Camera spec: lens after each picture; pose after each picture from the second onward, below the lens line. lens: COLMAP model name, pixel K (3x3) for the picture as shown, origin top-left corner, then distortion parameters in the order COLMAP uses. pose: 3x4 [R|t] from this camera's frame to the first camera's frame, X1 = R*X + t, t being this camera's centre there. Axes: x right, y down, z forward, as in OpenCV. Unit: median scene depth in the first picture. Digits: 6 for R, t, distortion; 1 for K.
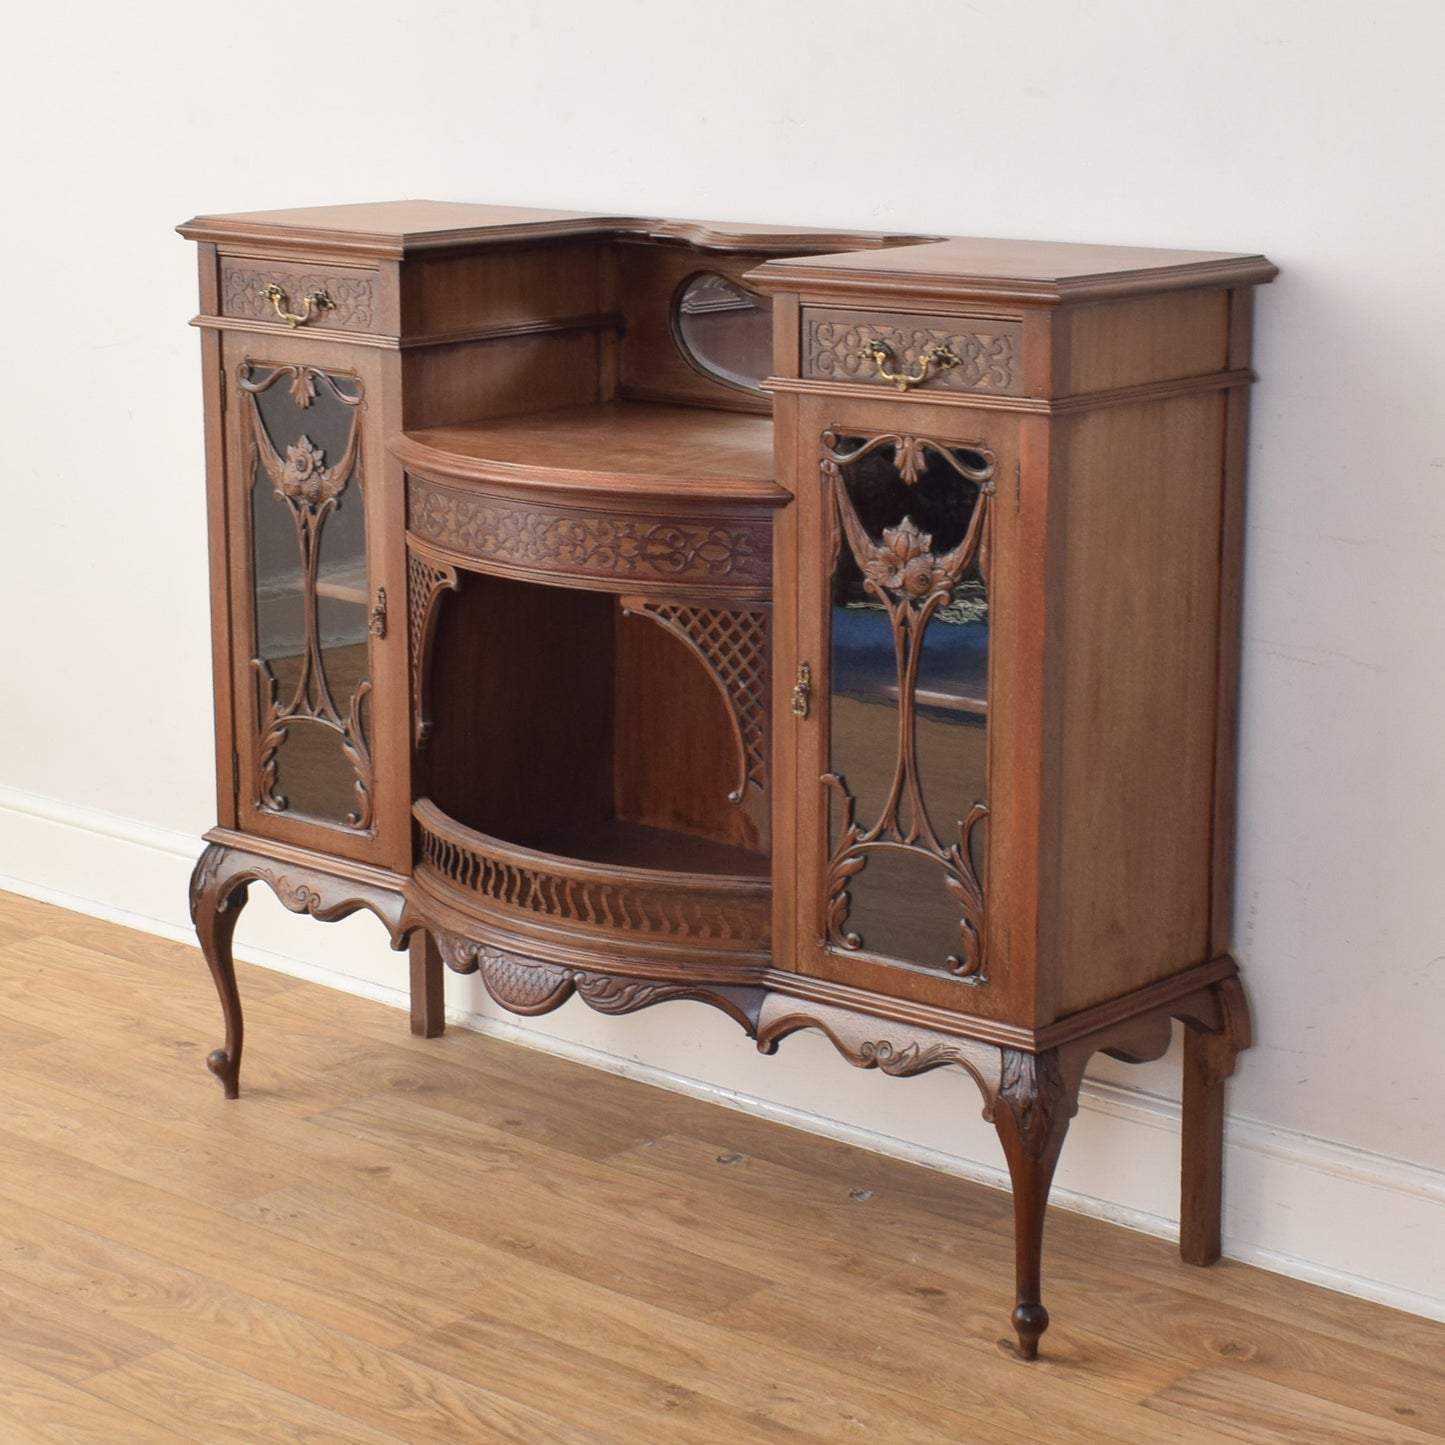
lens RADIAL K [[3370.9, 0, 718.7], [0, 3370.9, 690.5], [0, 0, 1]] dist [-0.005433, -0.147909]
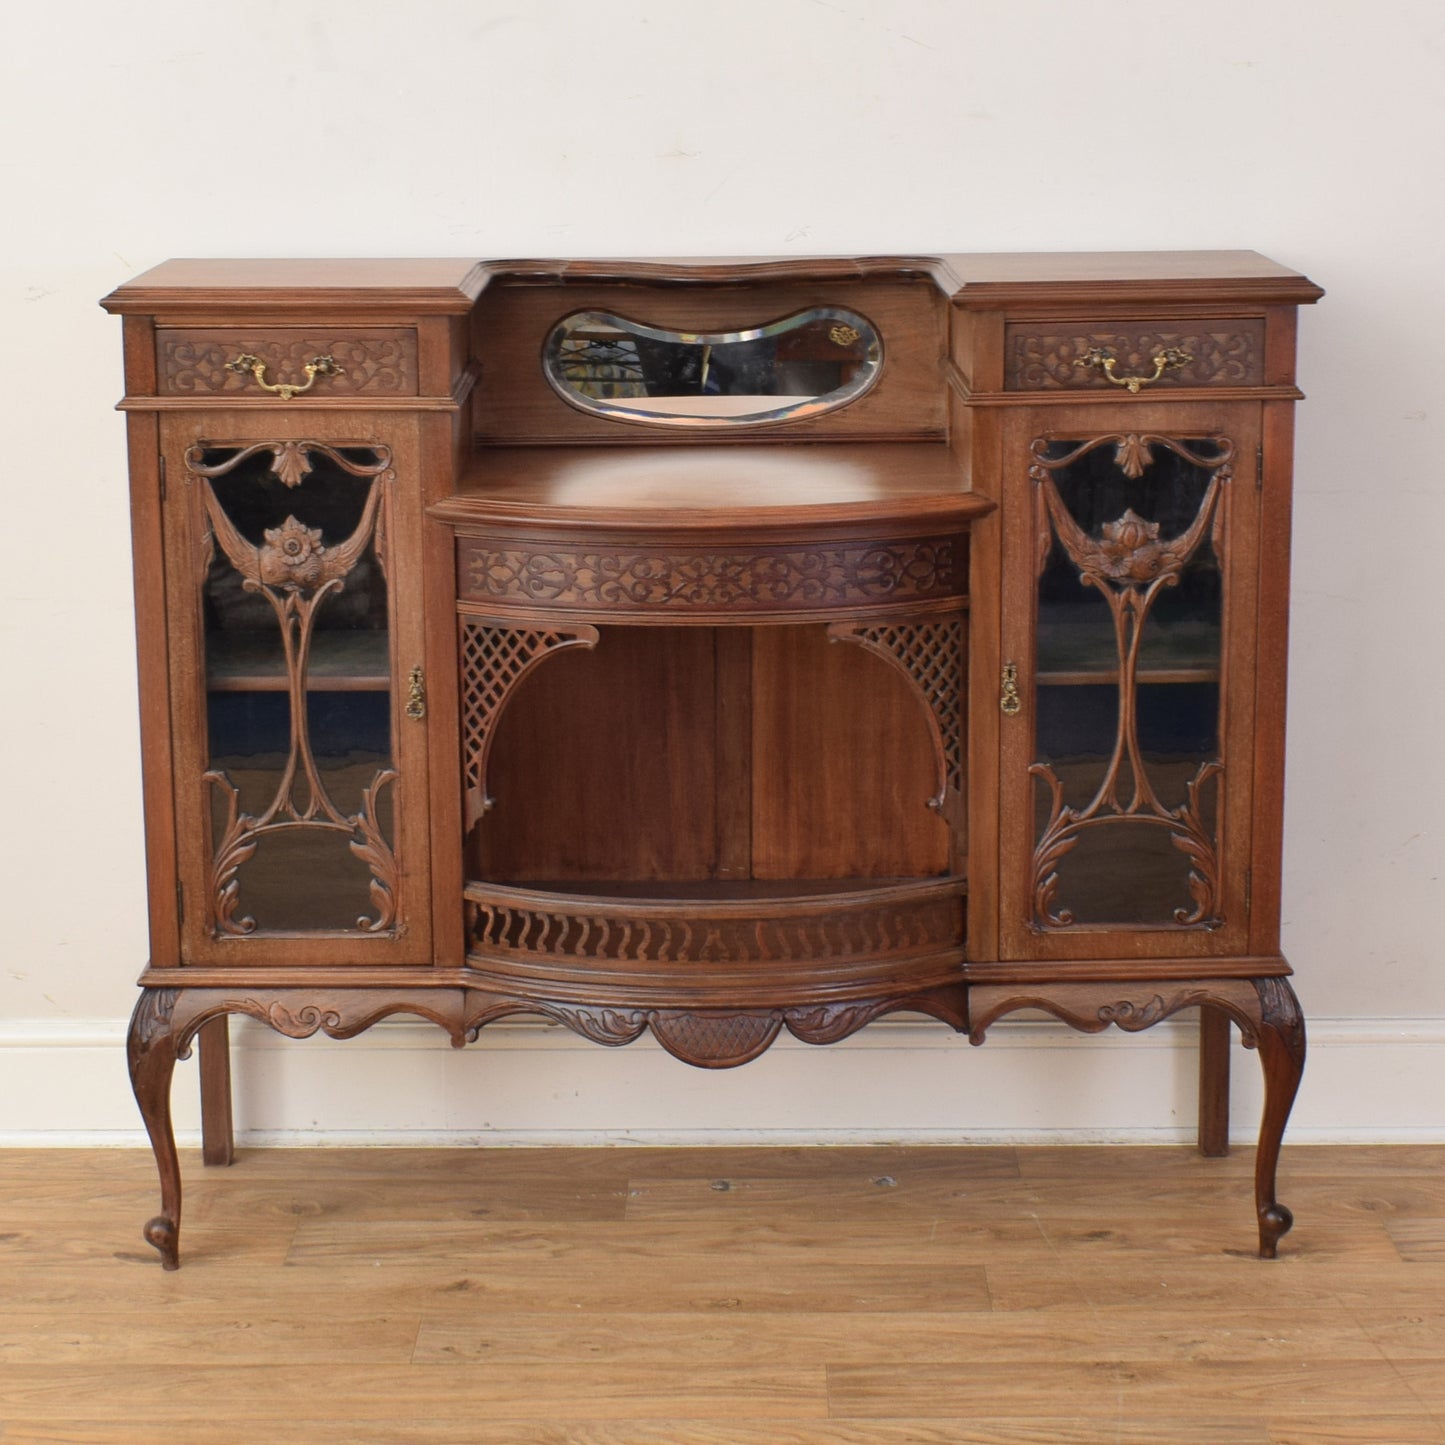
lens RADIAL K [[3343.3, 0, 723.5], [0, 3343.3, 617.6], [0, 0, 1]] dist [-0.023958, 0.057279]
pose [[0.746076, -0.129395, 0.653168, -0.684258], [0.147398, 0.988695, 0.027500, -0.060643], [-0.649342, 0.075759, 0.756714, 0.258810]]
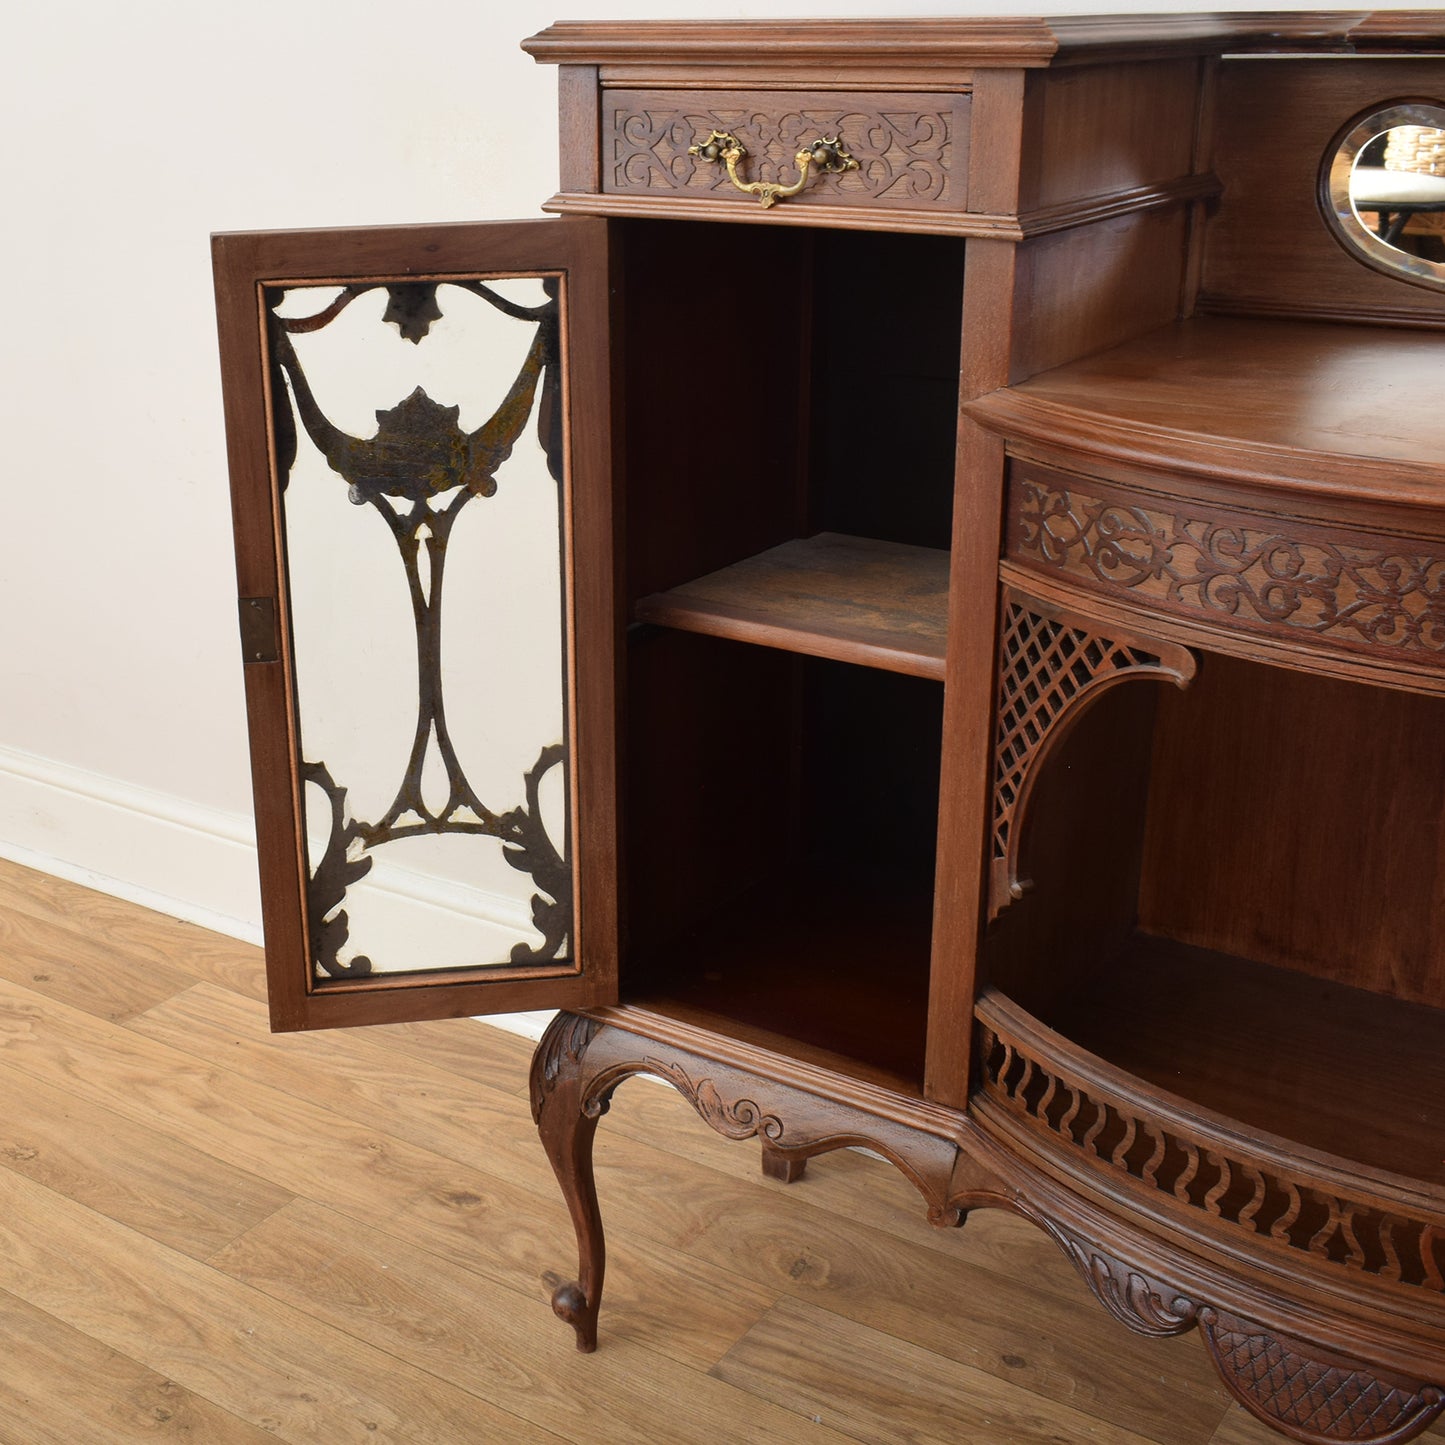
lens RADIAL K [[1964.4, 0, 525.2], [0, 1964.4, 670.3], [0, 0, 1]] dist [-0.025680, 0.008304]
pose [[0.996495, -0.043046, 0.071726, -0.208723], [0.035397, 0.993873, 0.104705, -0.070389], [-0.075793, -0.101799, 0.991913, 0.712174]]
